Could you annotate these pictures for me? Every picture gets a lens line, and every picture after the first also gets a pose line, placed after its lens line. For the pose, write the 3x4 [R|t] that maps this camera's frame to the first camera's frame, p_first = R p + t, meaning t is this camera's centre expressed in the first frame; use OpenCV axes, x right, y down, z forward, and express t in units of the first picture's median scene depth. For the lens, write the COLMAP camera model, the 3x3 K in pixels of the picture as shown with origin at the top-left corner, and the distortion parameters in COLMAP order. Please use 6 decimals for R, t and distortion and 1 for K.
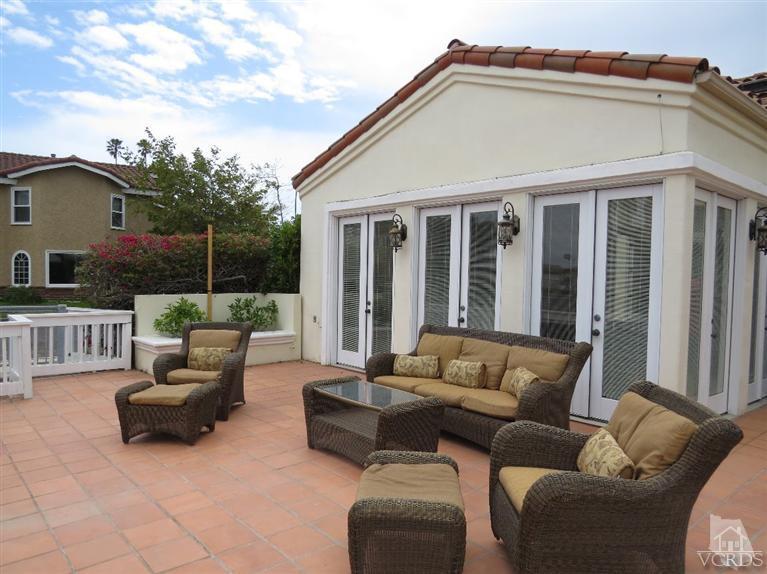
lens RADIAL K [[545.1, 0, 392.2], [0, 545.1, 289.5], [0, 0, 1]] dist [-0.024713, 0.002395]
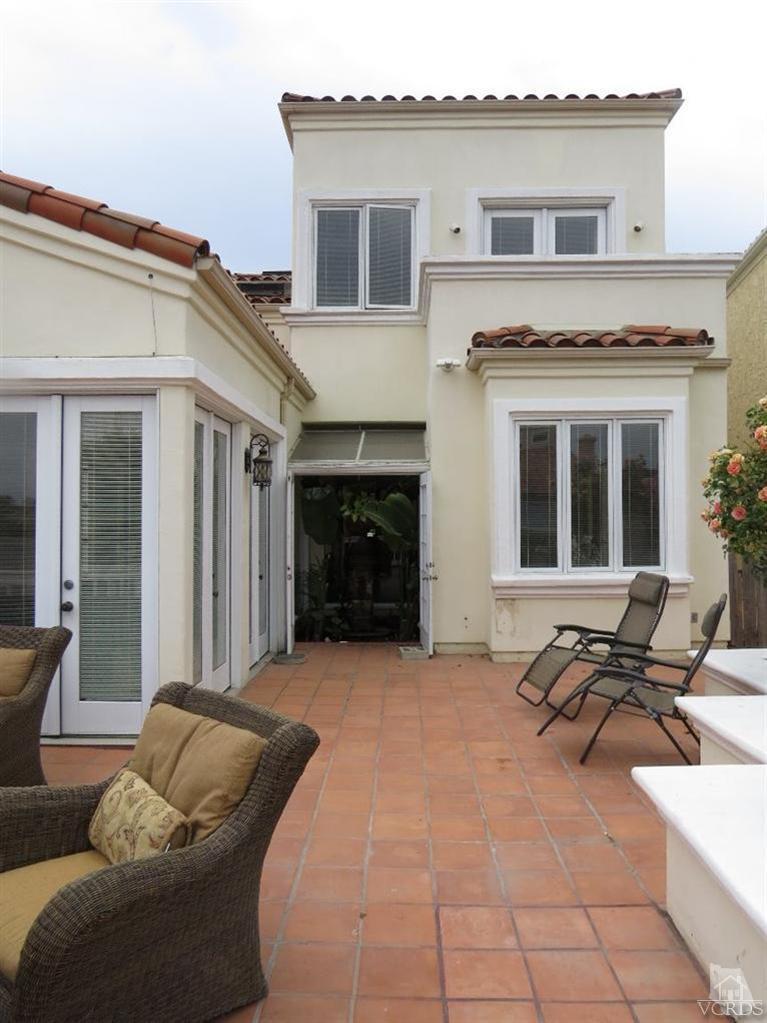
lens RADIAL K [[727.1, 0, 383.5], [0, 727.1, 511.5], [0, 0, 1]] dist [-0.024713, 0.002395]
pose [[0.676466, -0.018383, 0.736245, -0.031740], [0.033890, 0.999406, -0.006185, -0.034783], [-0.735694, 0.029136, 0.676687, 0.175080]]
